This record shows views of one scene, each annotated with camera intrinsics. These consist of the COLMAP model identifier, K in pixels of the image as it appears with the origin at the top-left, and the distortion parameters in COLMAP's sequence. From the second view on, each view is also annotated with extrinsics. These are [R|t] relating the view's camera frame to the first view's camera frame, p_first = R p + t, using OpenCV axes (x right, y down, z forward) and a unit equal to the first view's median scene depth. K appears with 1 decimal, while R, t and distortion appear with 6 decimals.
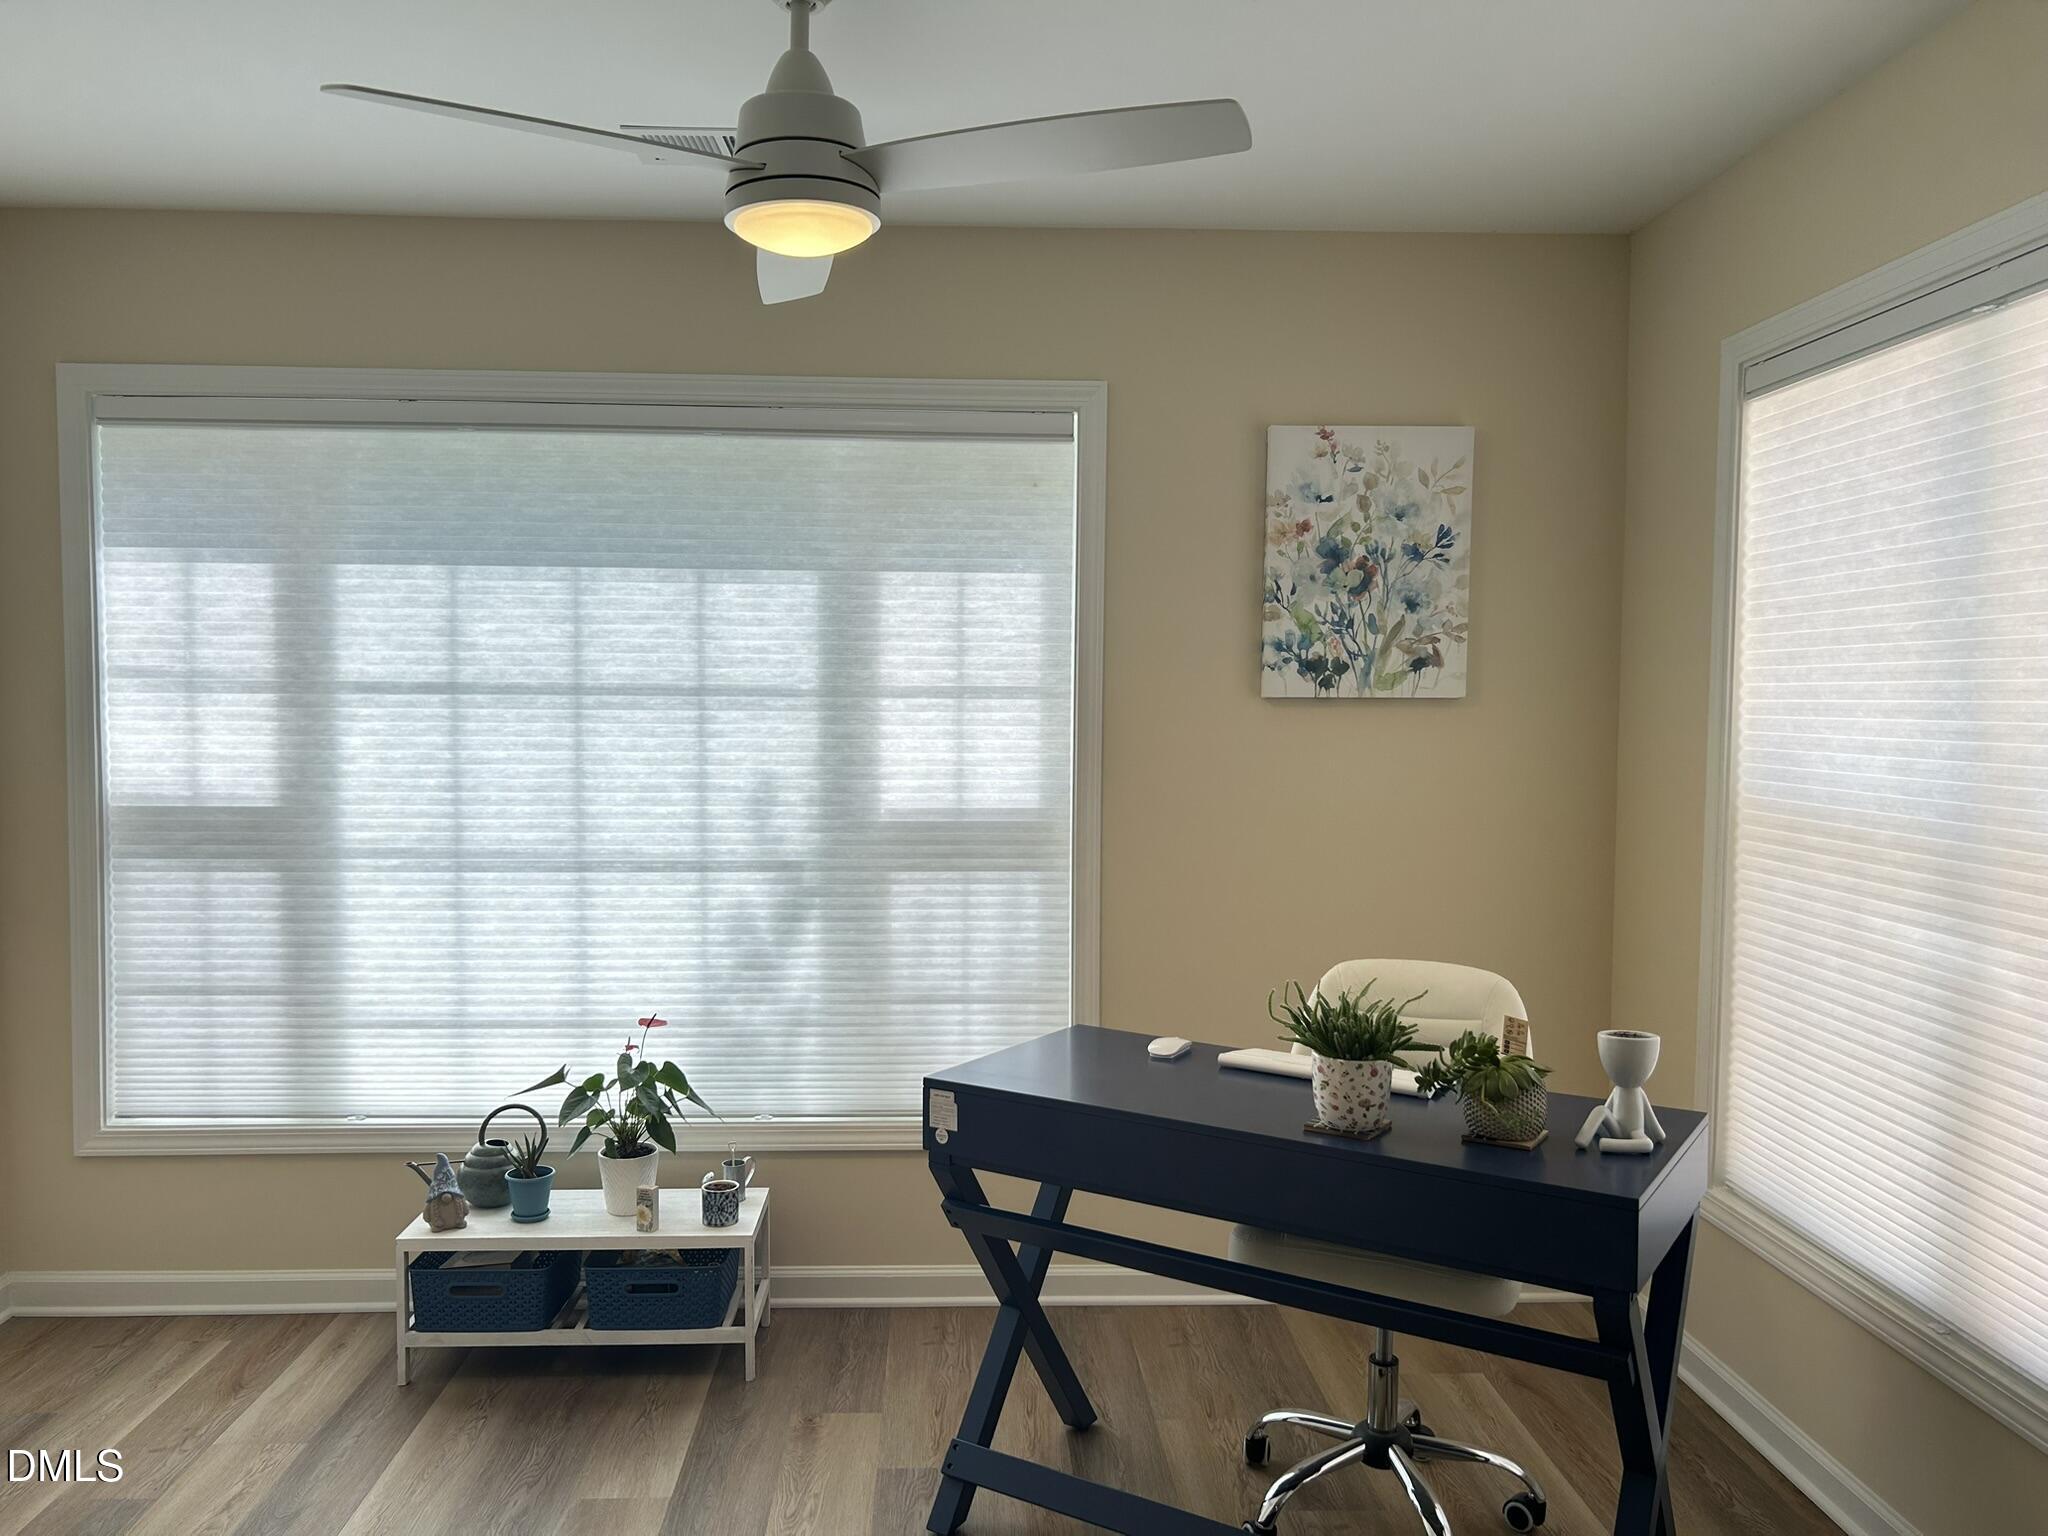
lens RADIAL K [[1539.4, 0, 1016.0], [0, 1539.4, 769.5], [0, 0, 1]] dist [0.060329, -0.077074]
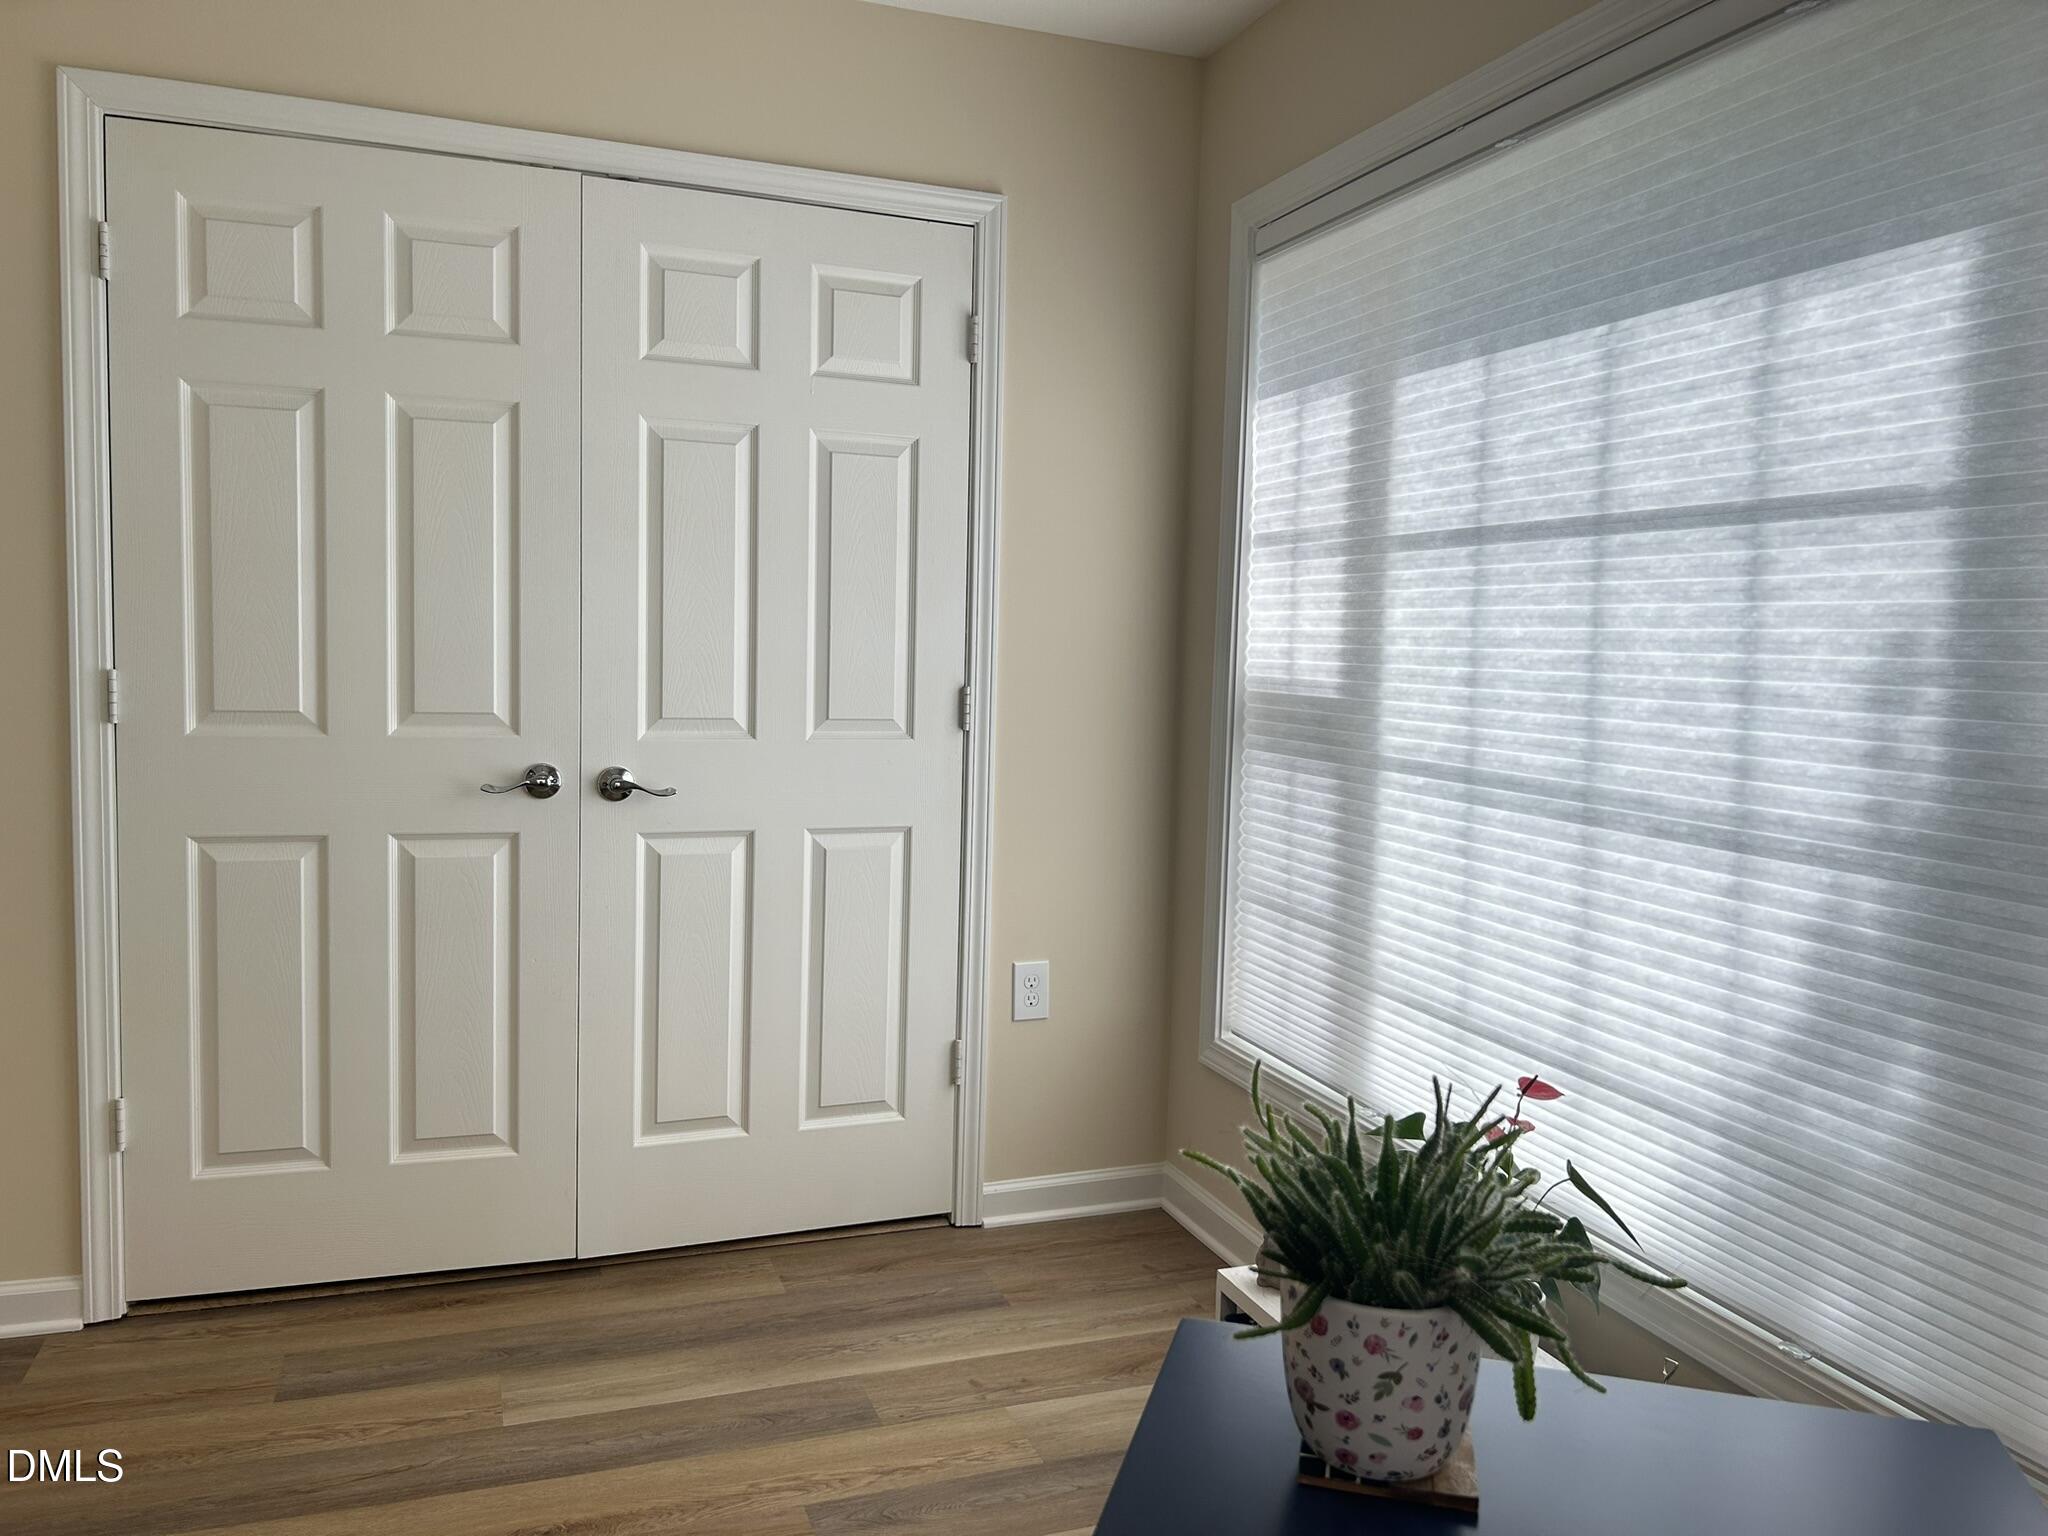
lens RADIAL K [[1539.4, 0, 1030.6], [0, 1539.4, 751.0], [0, 0, 1]] dist [0.060329, -0.077074]
pose [[0.311870, 0.072345, -0.947367, 0.229247], [-0.071696, 0.996046, 0.052460, 0.020910], [0.947416, 0.051562, 0.315824, 0.597881]]
